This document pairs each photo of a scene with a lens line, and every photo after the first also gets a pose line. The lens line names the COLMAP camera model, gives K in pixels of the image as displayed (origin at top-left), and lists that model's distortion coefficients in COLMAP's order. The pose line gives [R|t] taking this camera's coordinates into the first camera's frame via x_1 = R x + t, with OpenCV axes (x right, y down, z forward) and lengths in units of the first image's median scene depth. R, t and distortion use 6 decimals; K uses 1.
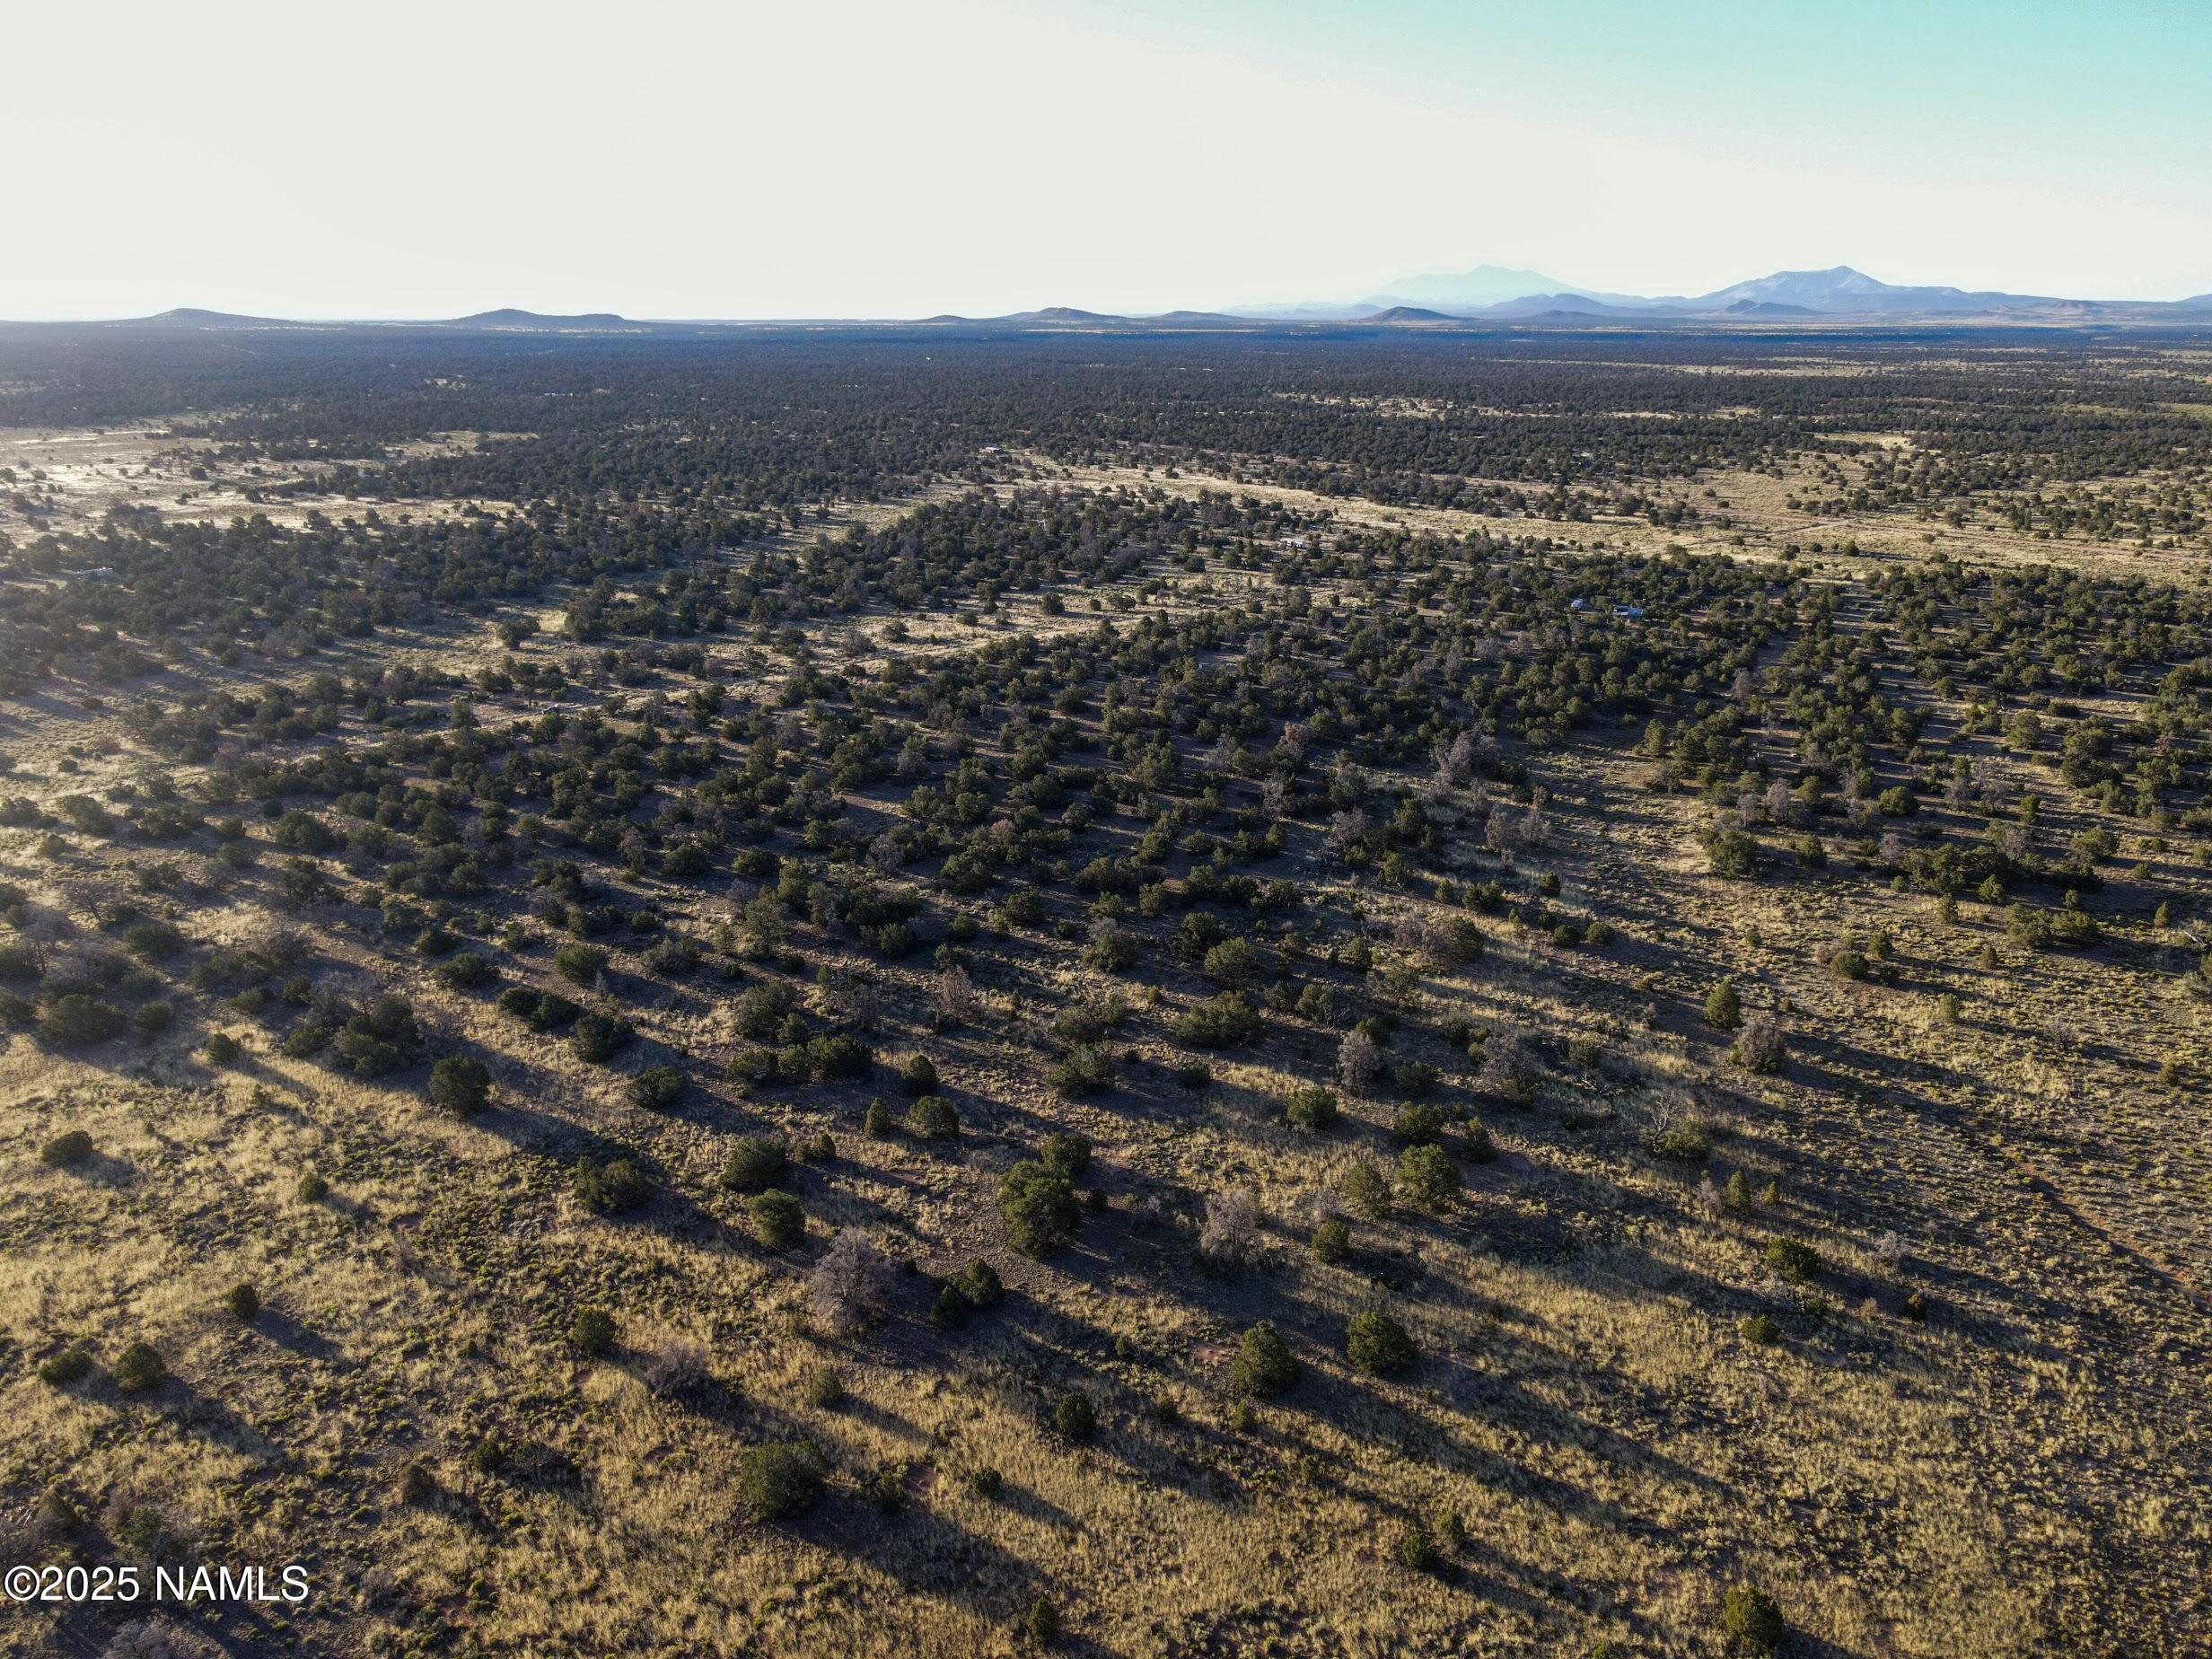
lens RADIAL K [[1587.4, 0, 1126.4], [0, 1587.4, 830.3], [0, 0, 1]] dist [0.005520, 0.018129]
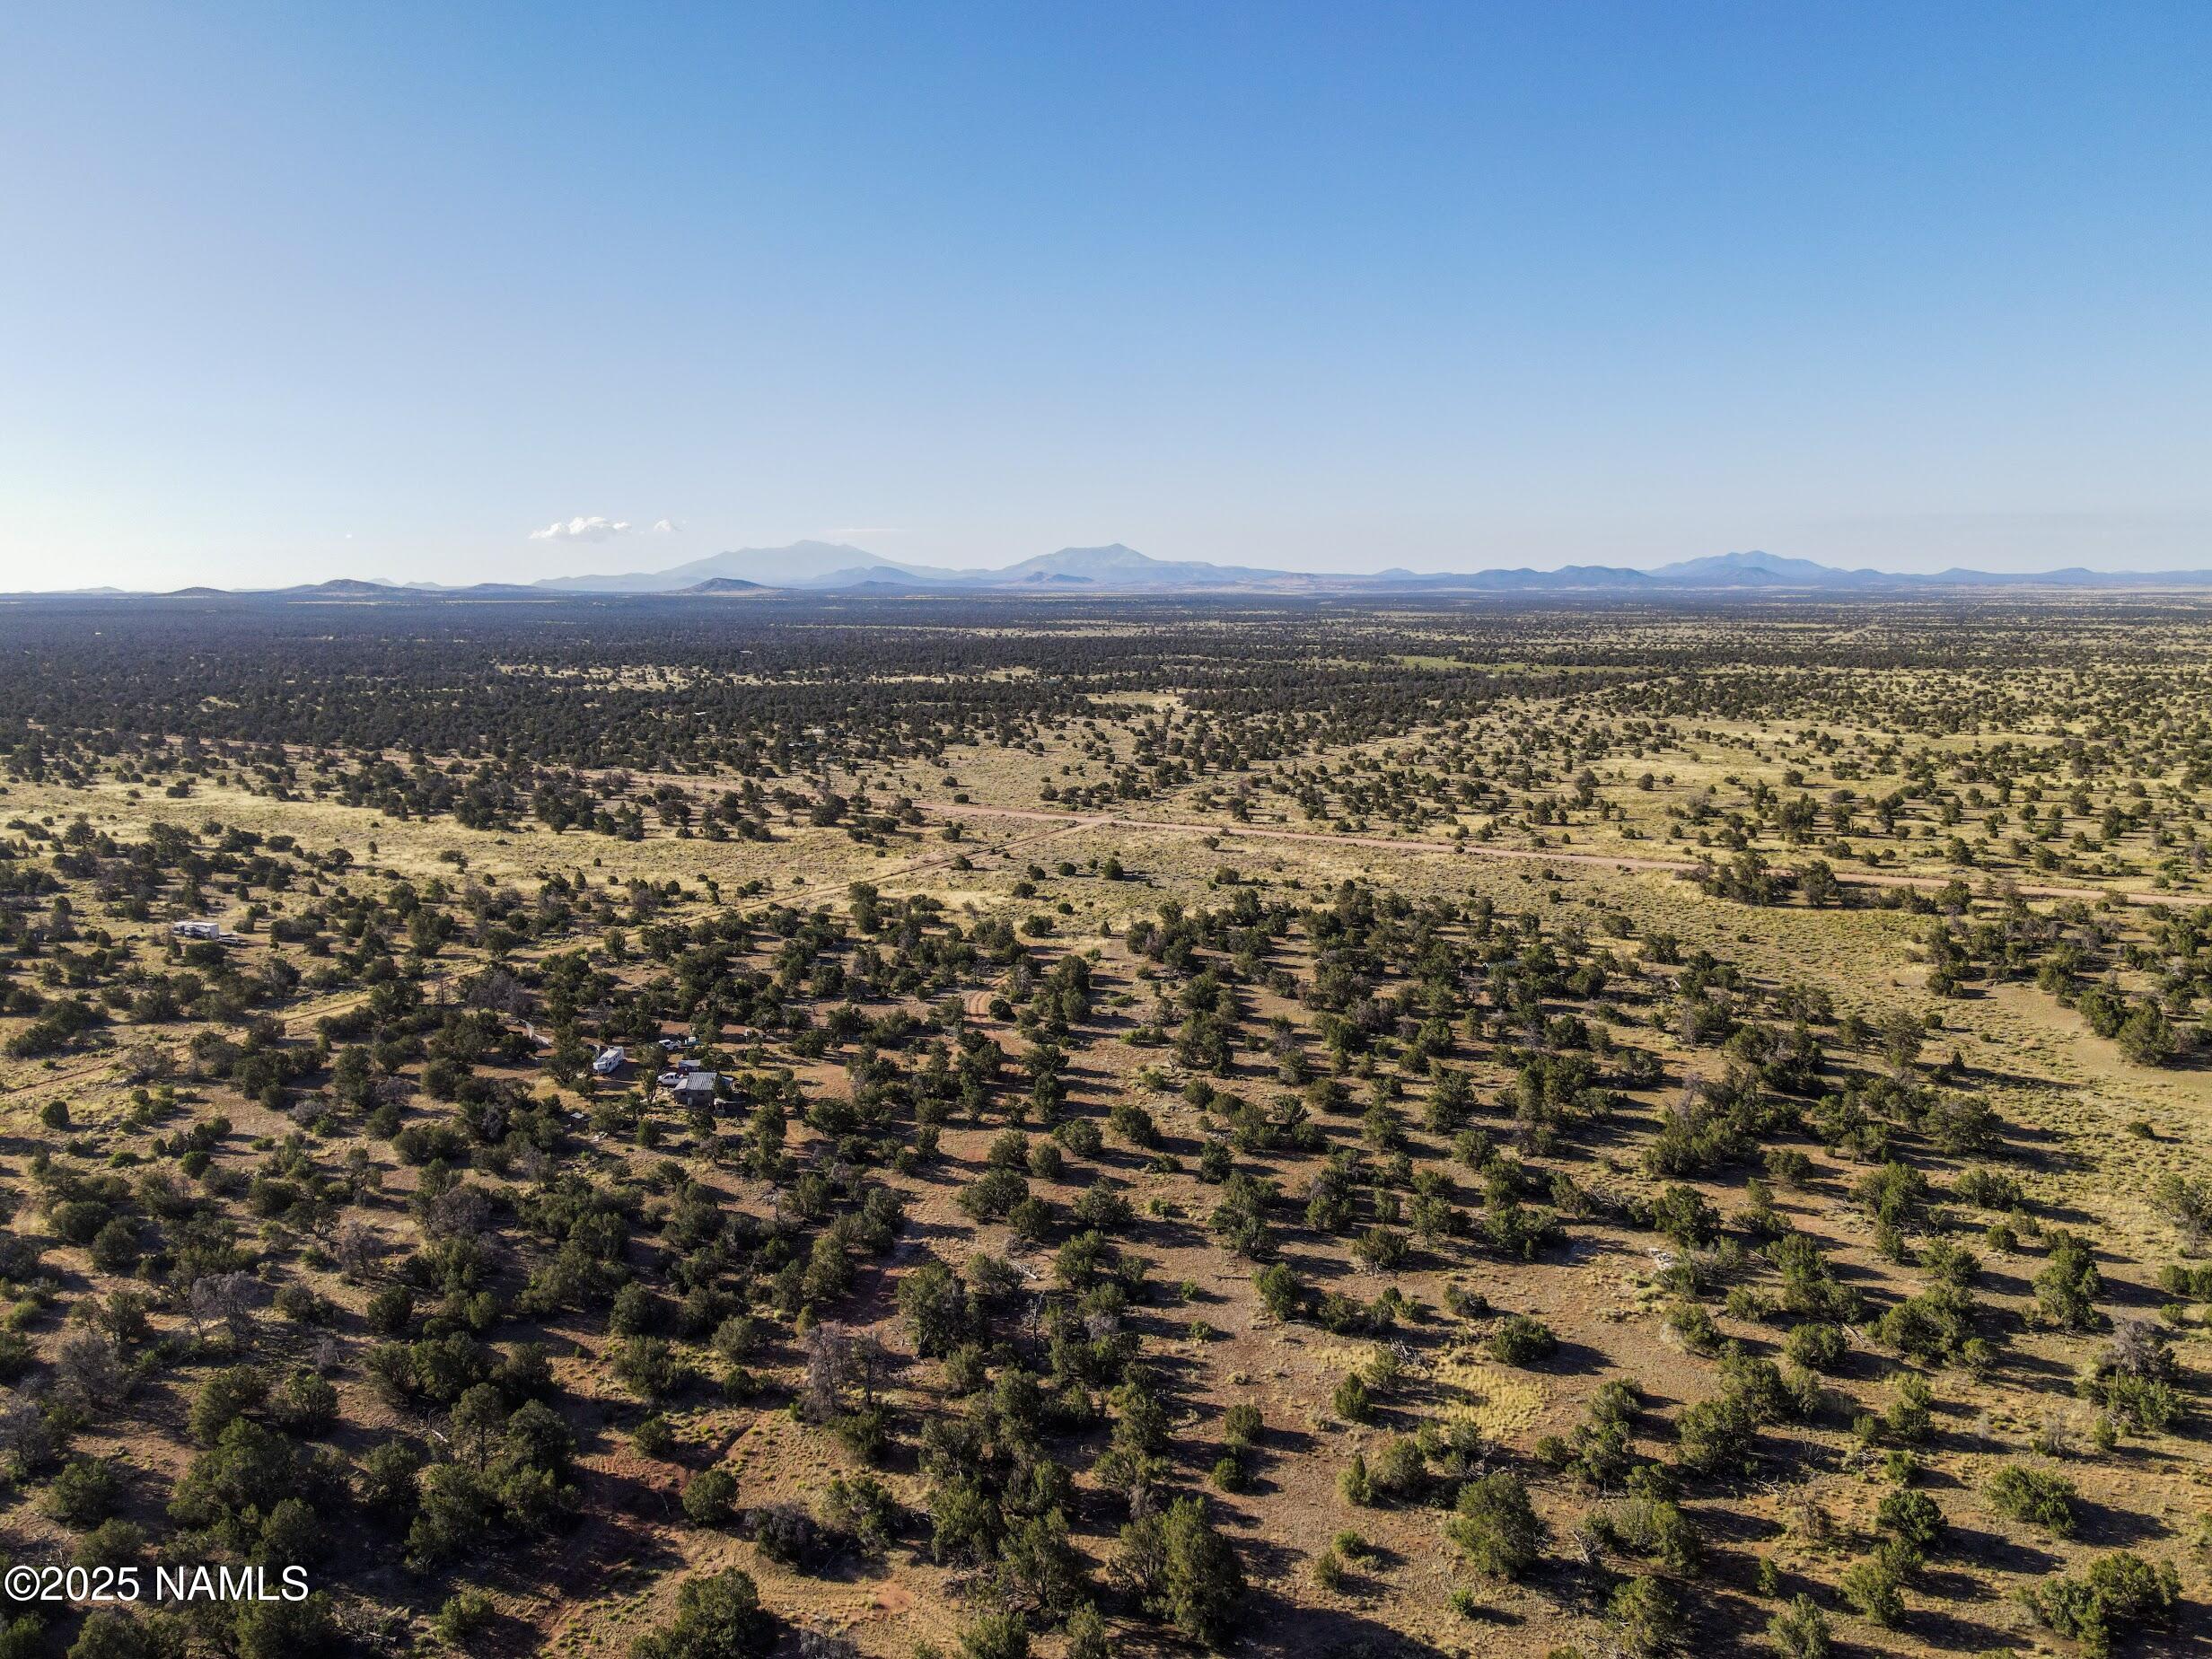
lens RADIAL K [[1587.4, 0, 1105.8], [0, 1587.4, 820.4], [0, 0, 1]] dist [0.005520, 0.018129]
pose [[0.923438, -0.062172, 0.378678, 0.141823], [0.124358, 0.982020, -0.142028, -0.073640], [-0.363039, 0.178246, 0.914566, 0.269268]]
